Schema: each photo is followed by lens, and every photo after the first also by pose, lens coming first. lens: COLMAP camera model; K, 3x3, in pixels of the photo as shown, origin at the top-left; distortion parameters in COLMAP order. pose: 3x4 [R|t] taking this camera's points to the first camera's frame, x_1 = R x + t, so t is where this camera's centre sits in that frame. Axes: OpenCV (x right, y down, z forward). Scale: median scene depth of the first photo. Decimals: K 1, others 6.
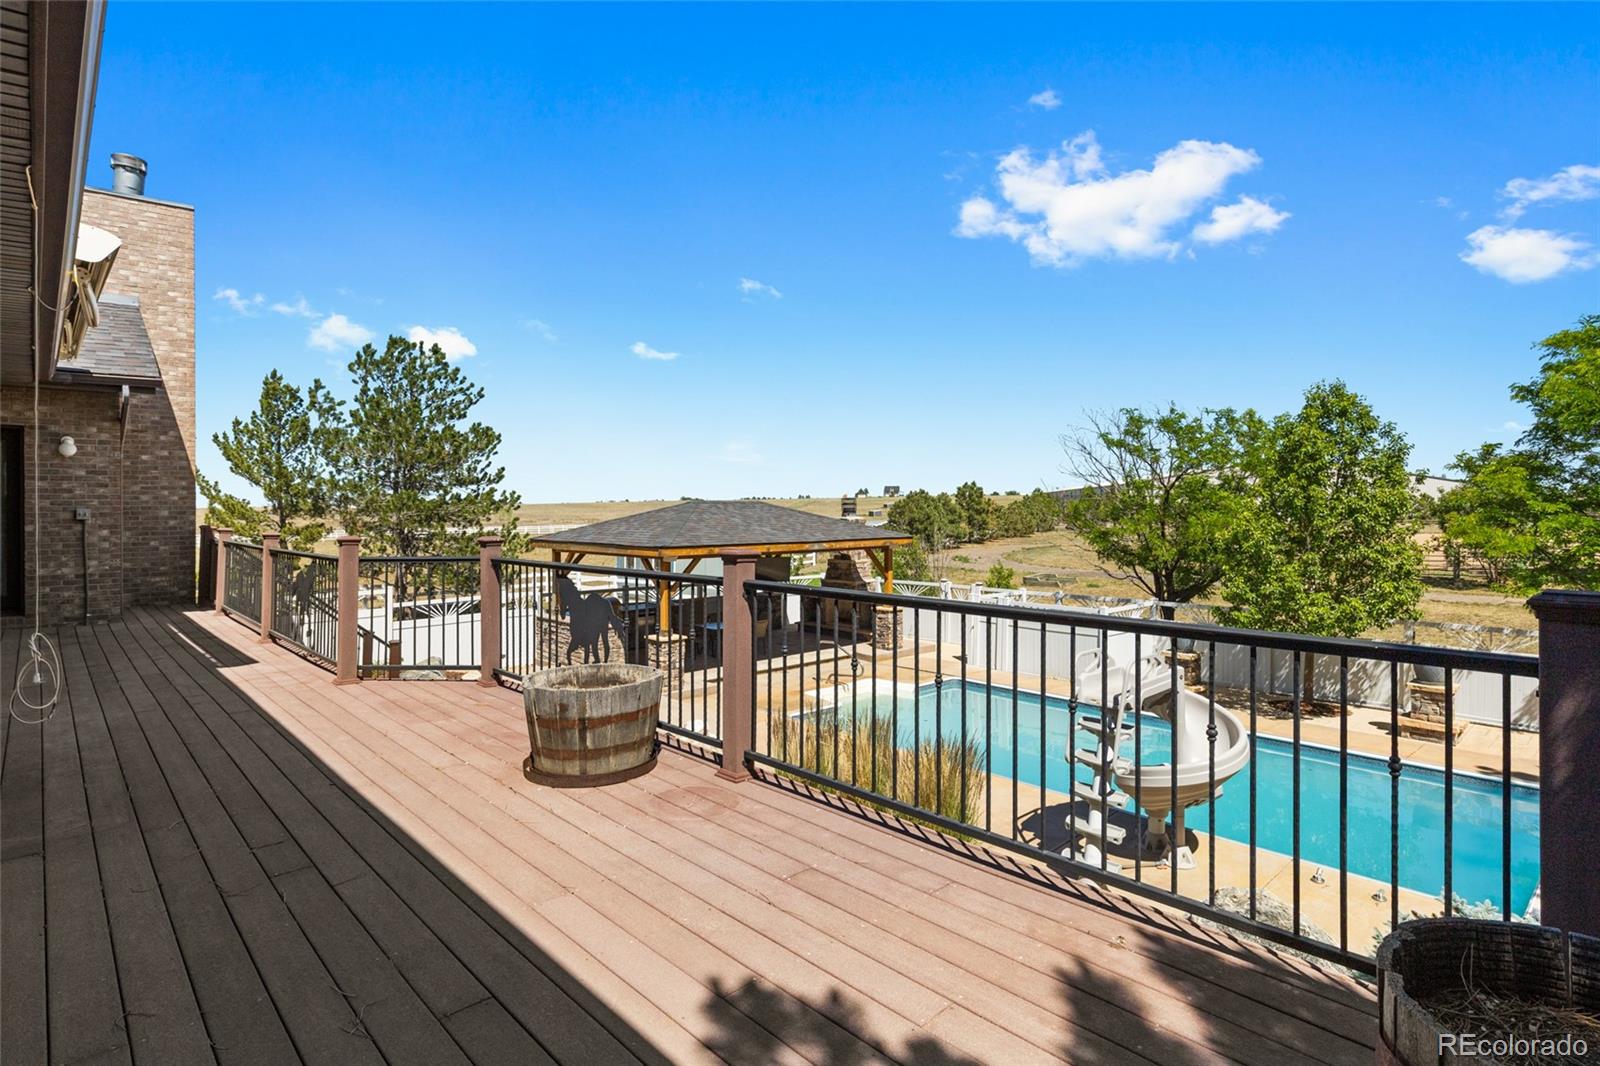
lens RADIAL K [[825.7, 0, 788.2], [0, 825.7, 507.5], [0, 0, 1]] dist [0.003527, 0.002715]
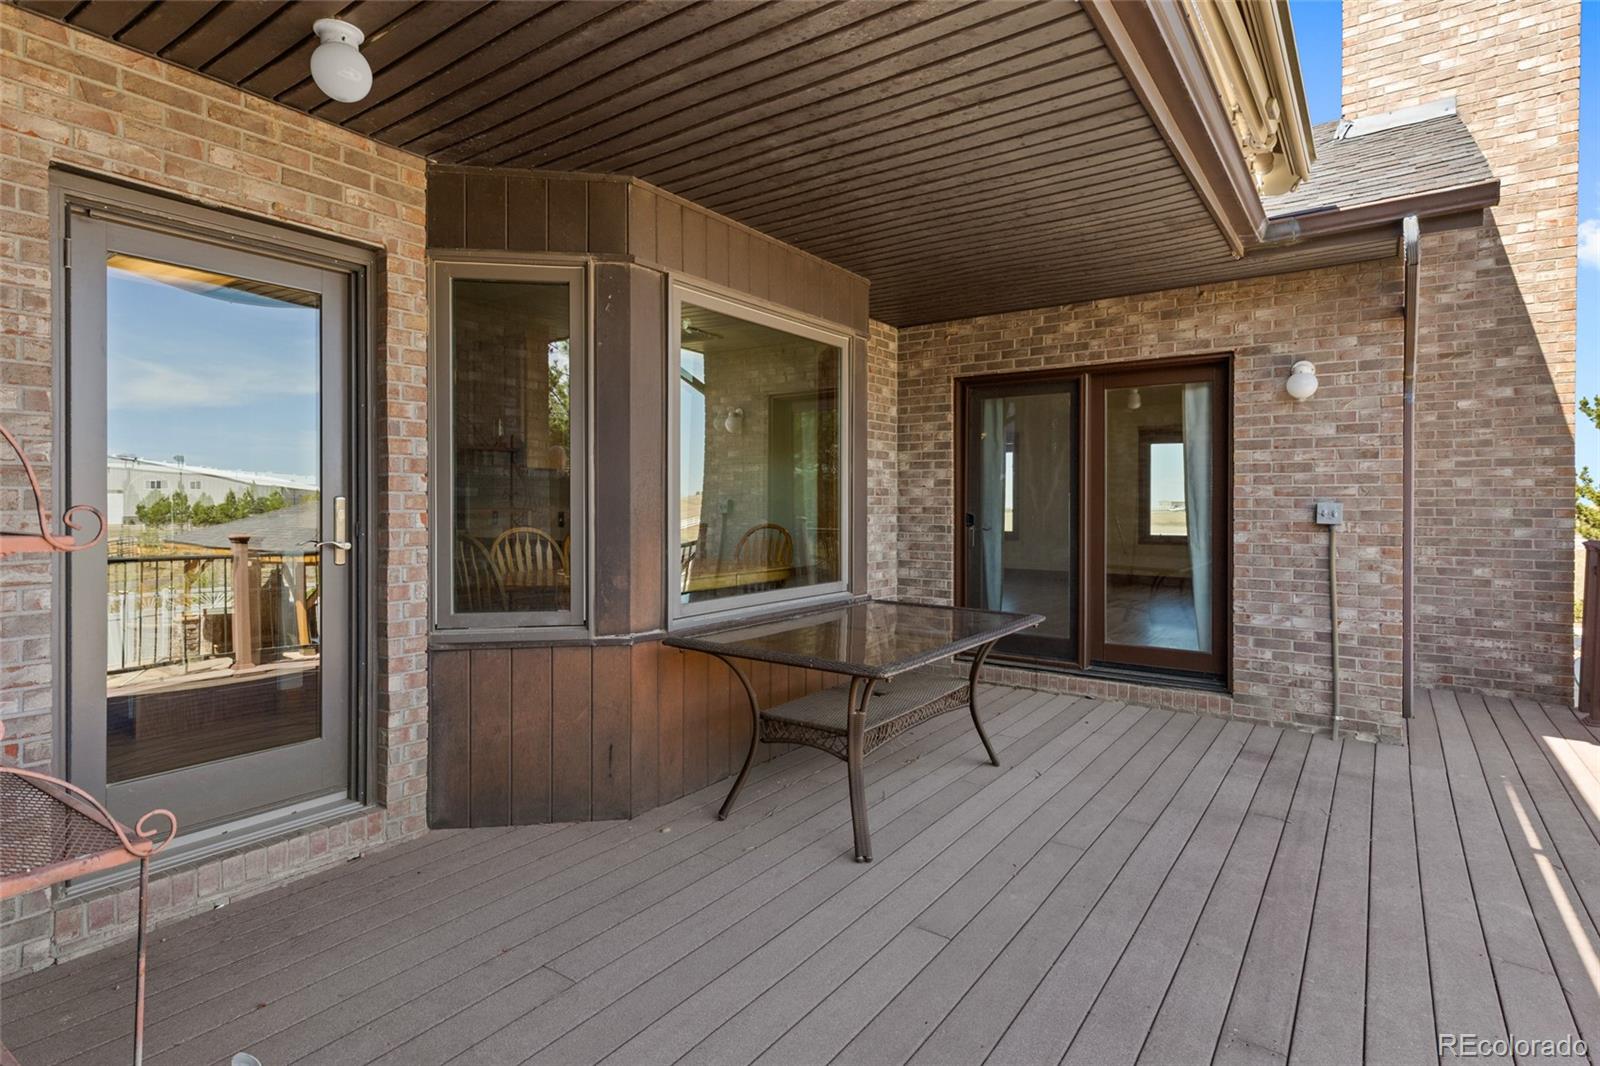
lens RADIAL K [[825.7, 0, 781.4], [0, 825.7, 505.0], [0, 0, 1]] dist [0.003527, 0.002715]
pose [[0.205488, 0.006111, -0.978640, -0.426351], [-0.005666, 0.999971, 0.005055, 0.002250], [0.978643, 0.004506, 0.205517, 0.568311]]
